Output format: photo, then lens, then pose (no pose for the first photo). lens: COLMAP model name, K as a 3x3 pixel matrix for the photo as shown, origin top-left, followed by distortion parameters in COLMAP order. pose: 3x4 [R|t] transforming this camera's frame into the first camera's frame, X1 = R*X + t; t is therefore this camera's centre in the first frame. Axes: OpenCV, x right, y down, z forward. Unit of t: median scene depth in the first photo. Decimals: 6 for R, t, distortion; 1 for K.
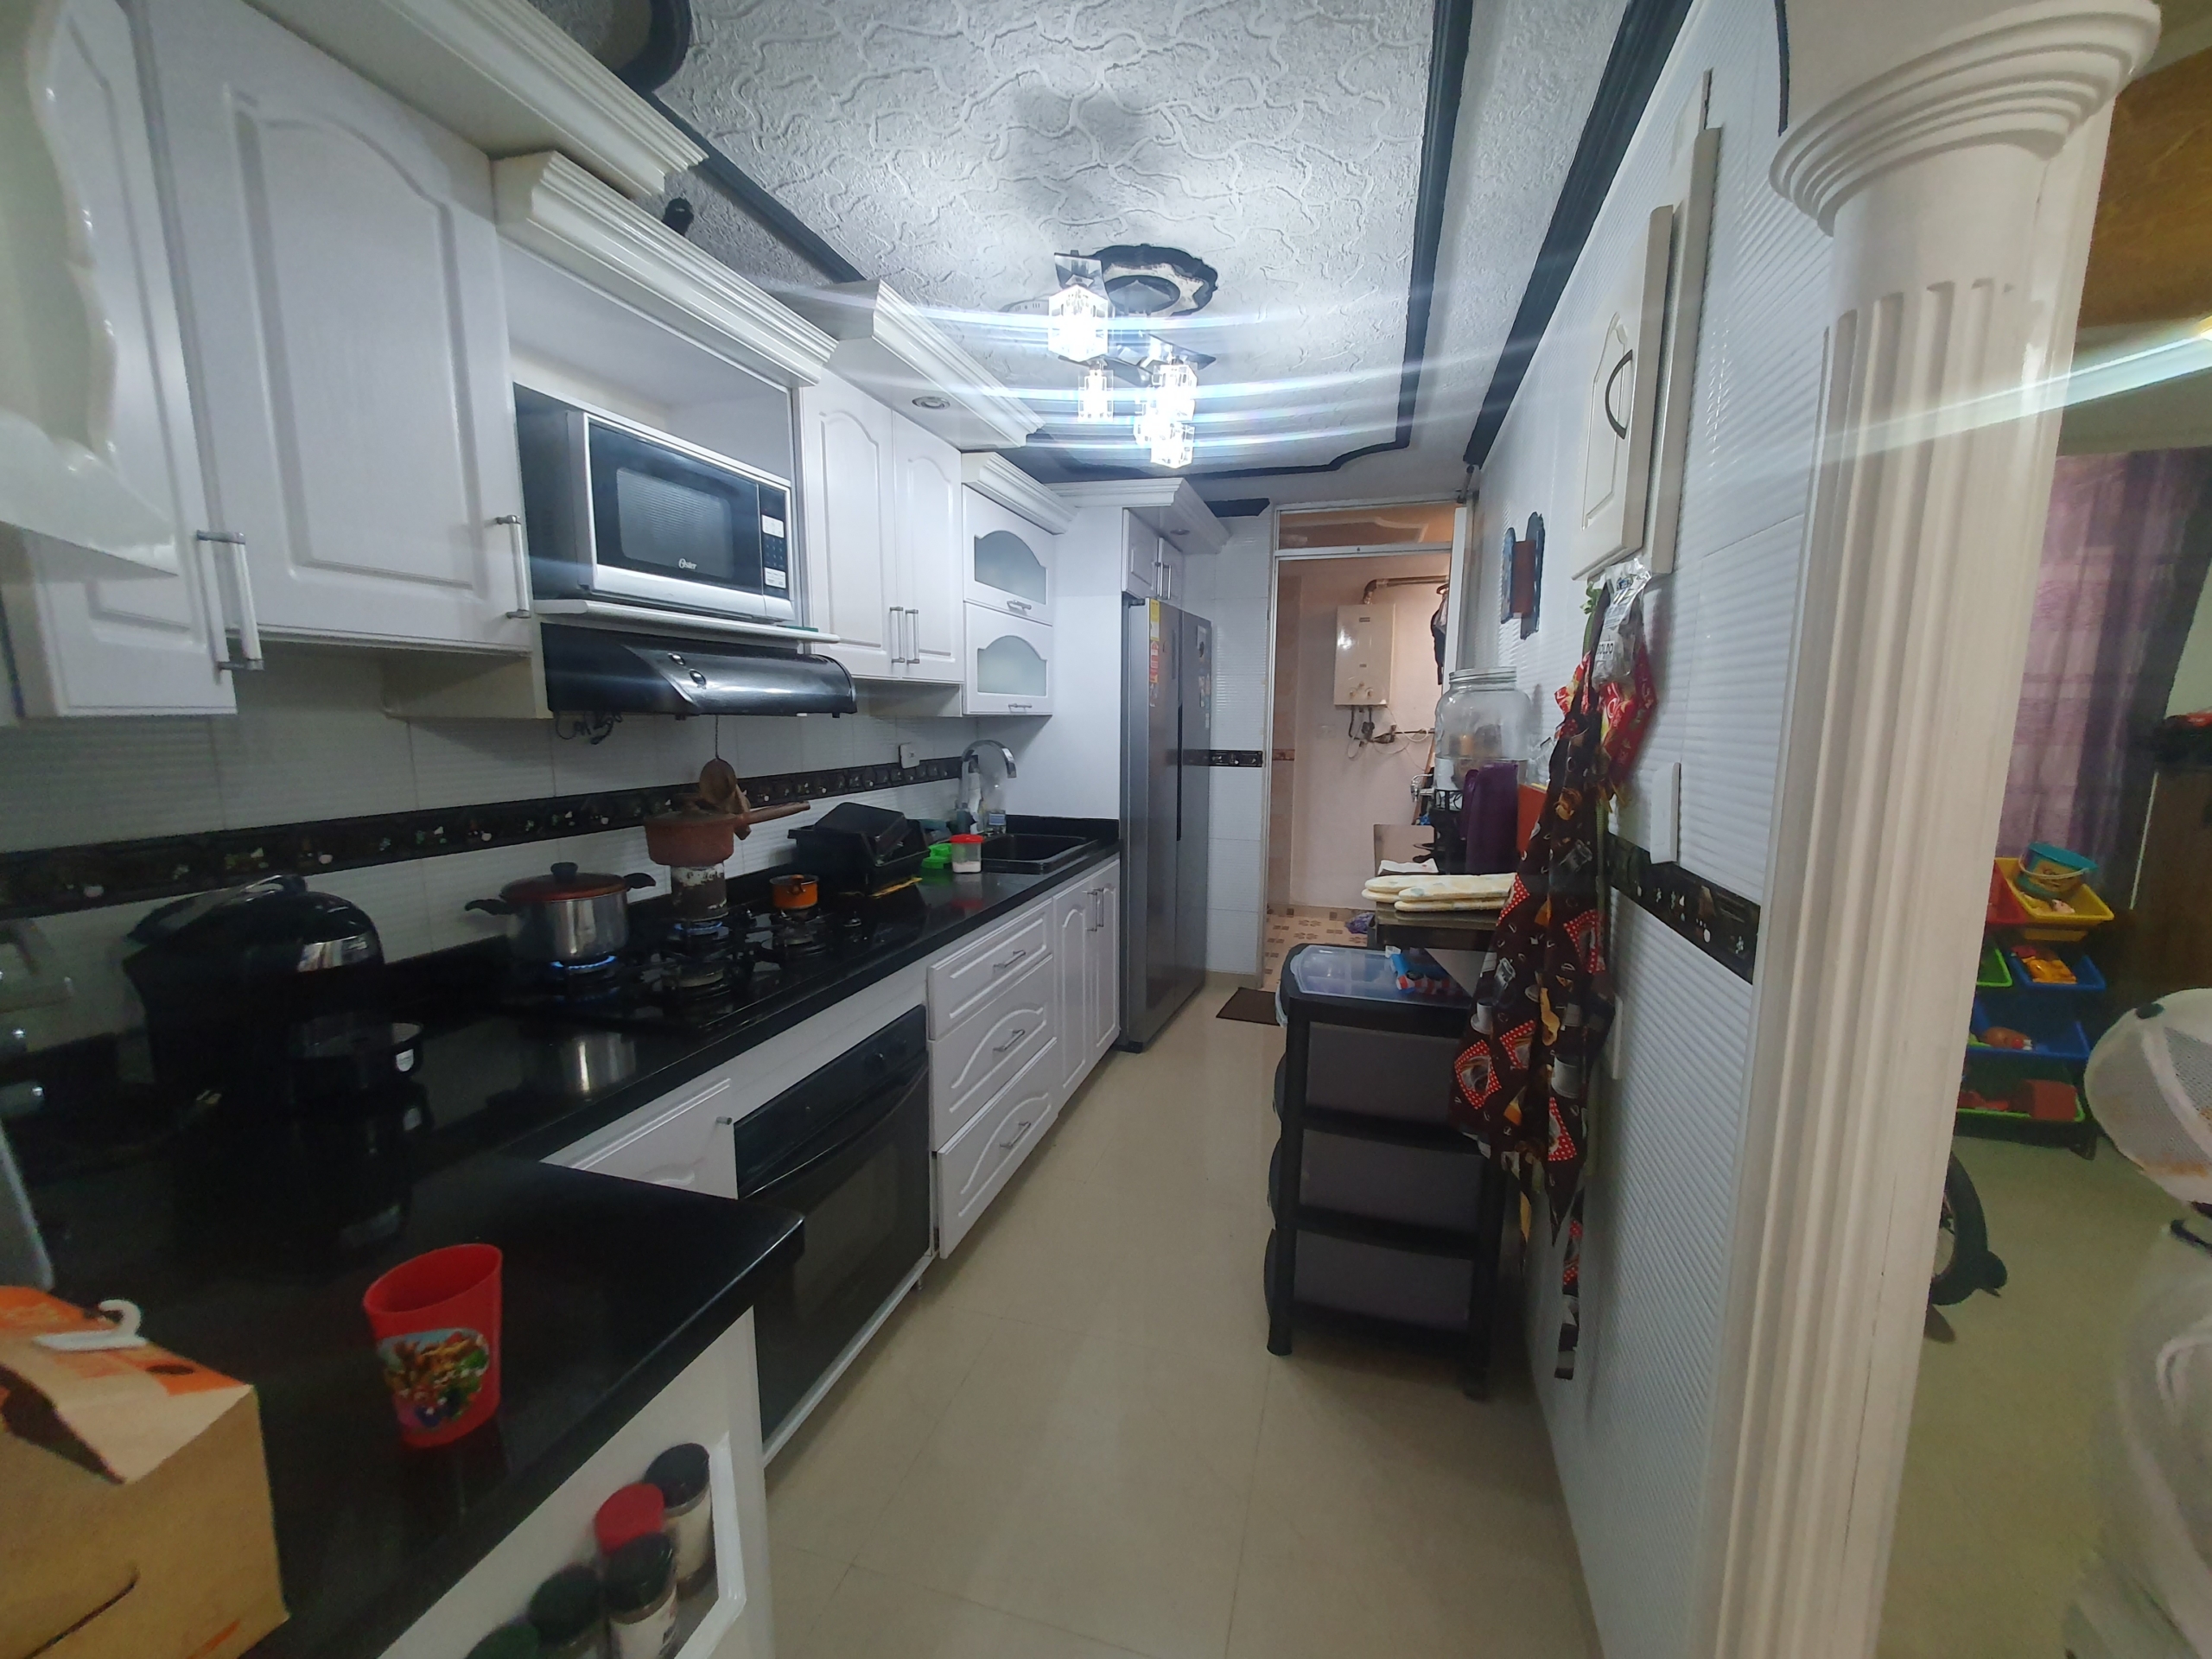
lens RADIAL K [[871.8, 0, 1128.1], [0, 871.8, 838.2], [0, 0, 1]] dist [0.001119, 0.000635]
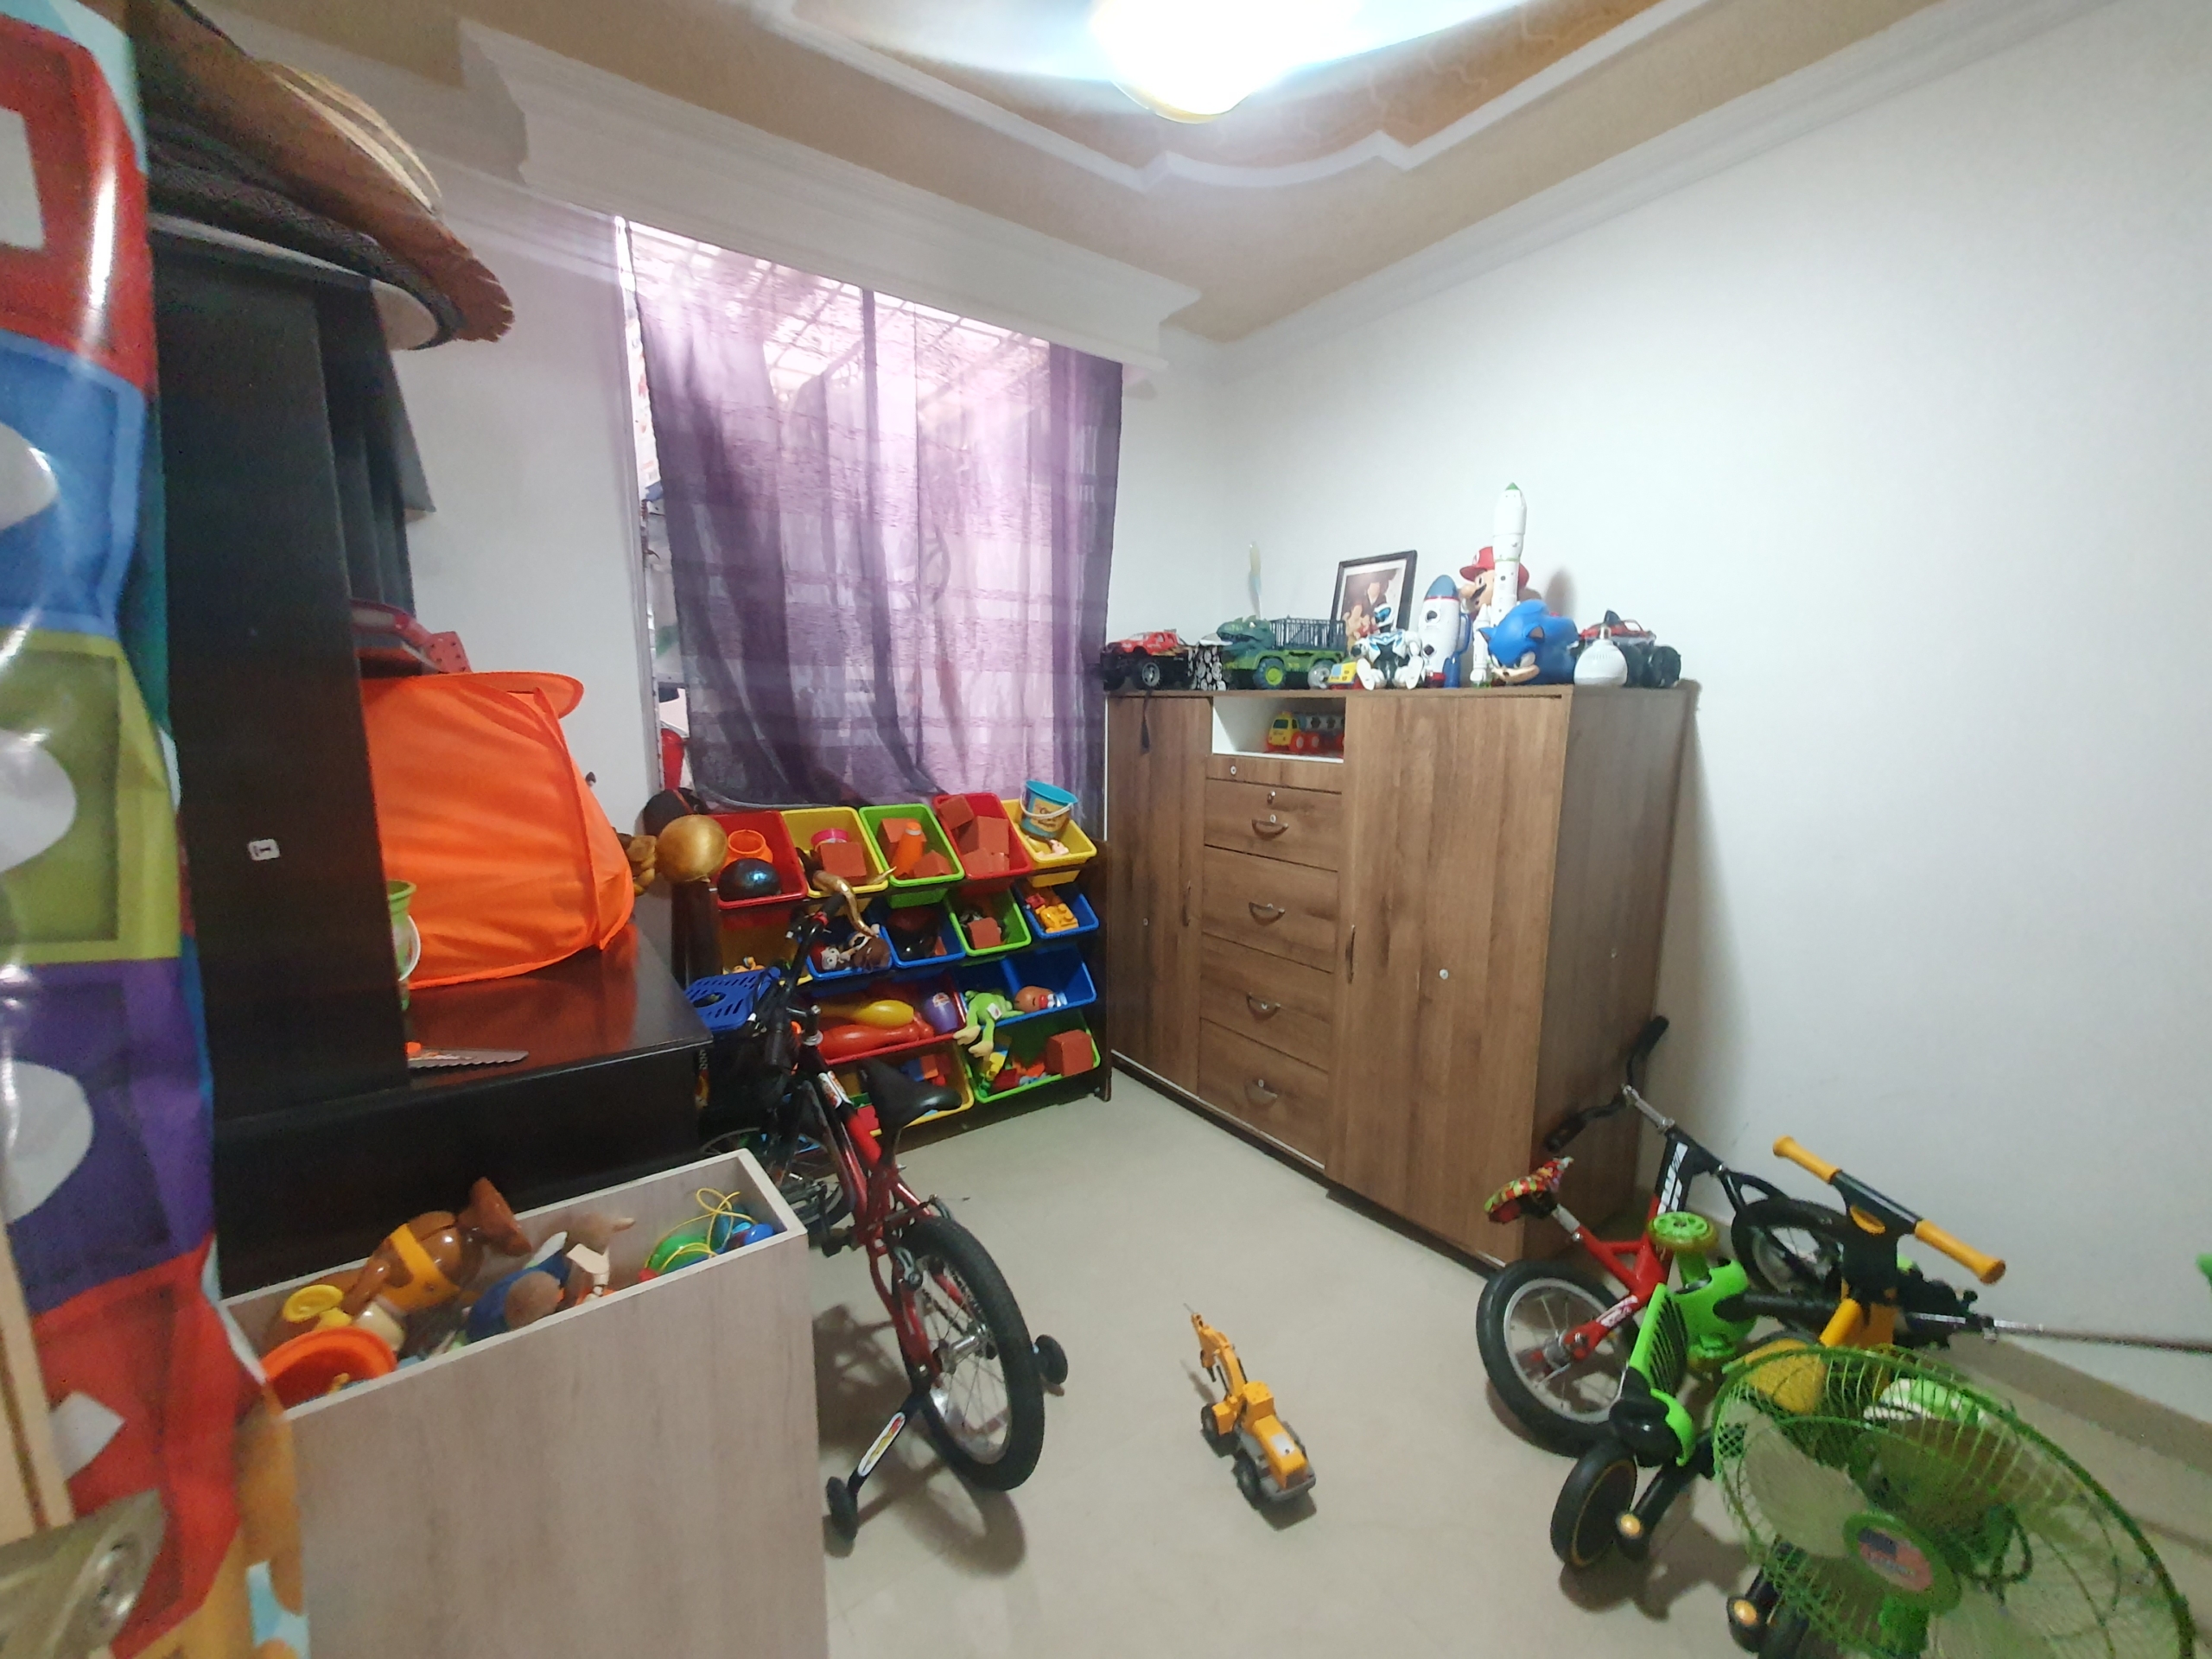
lens RADIAL K [[871.8, 0, 1110.4], [0, 871.8, 845.1], [0, 0, 1]] dist [0.001119, 0.000635]
pose [[0.630384, -0.131672, 0.765035, 0.394051], [0.113406, 0.990557, 0.077041, 0.011503], [-0.767955, 0.038194, 0.639364, 0.363369]]
